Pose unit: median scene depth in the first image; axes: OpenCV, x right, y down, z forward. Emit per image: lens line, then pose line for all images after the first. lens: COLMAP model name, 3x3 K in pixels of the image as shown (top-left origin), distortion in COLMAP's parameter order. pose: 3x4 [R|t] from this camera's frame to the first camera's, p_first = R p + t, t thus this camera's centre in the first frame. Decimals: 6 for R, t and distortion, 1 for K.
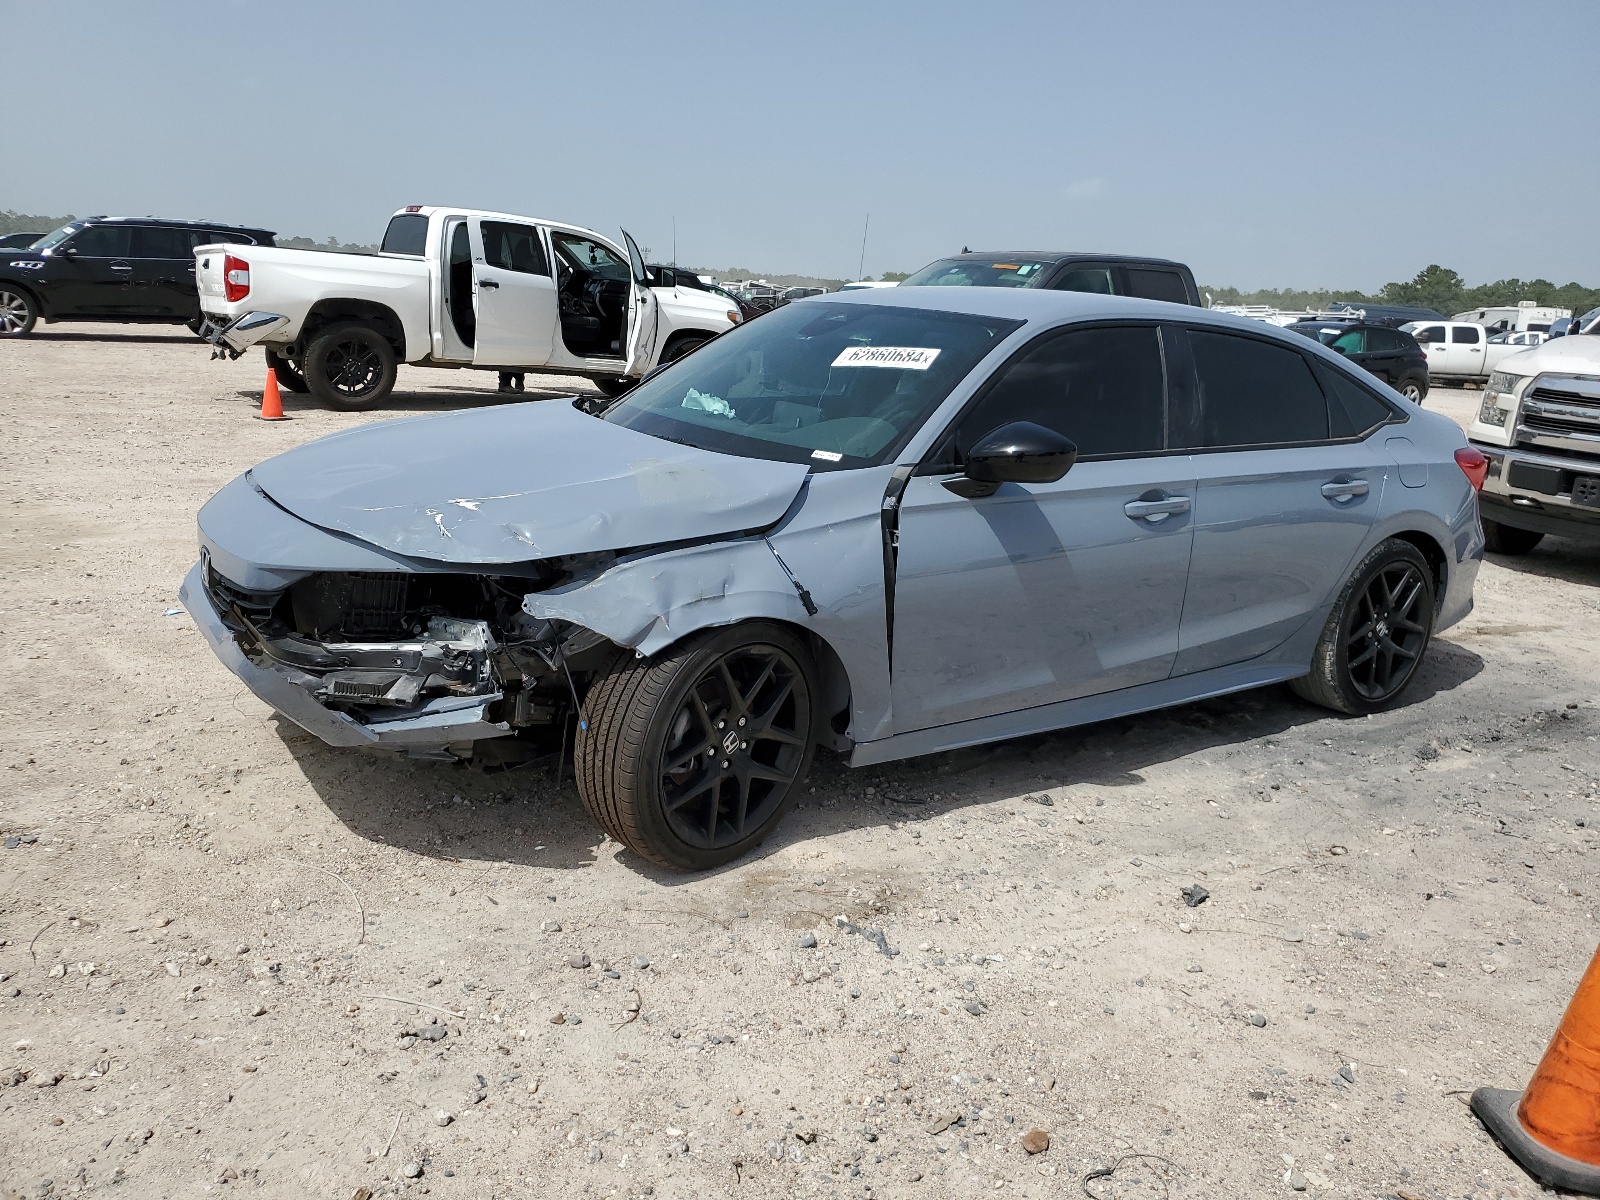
lens RADIAL K [[1202.1, 0, 780.7], [0, 1202.1, 597.5], [0, 0, 1]] dist [0.000457, 0.002305]
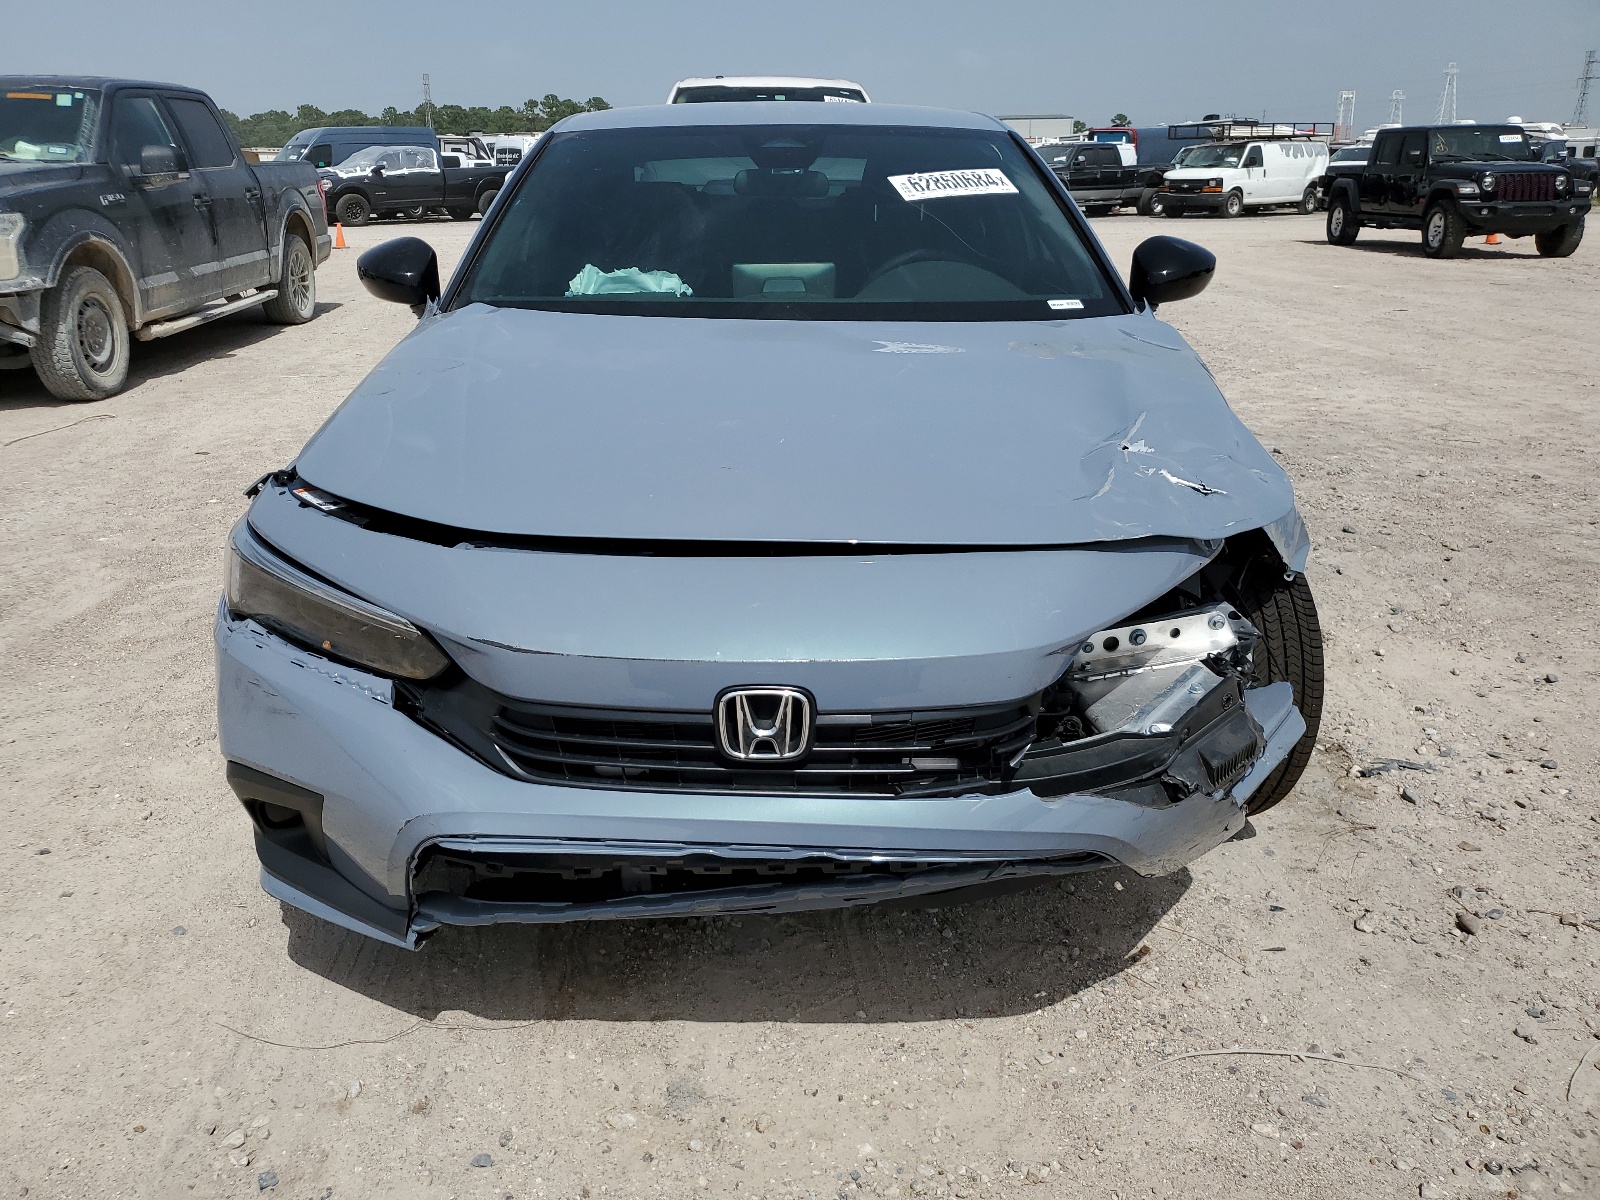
lens RADIAL K [[1202.1, 0, 780.7], [0, 1202.1, 597.5], [0, 0, 1]] dist [0.000457, 0.002305]
pose [[0.575323, -0.331193, 0.747873, -0.785452], [0.235902, 0.942687, 0.235991, -0.175363], [-0.783169, 0.040653, 0.620479, 0.672313]]
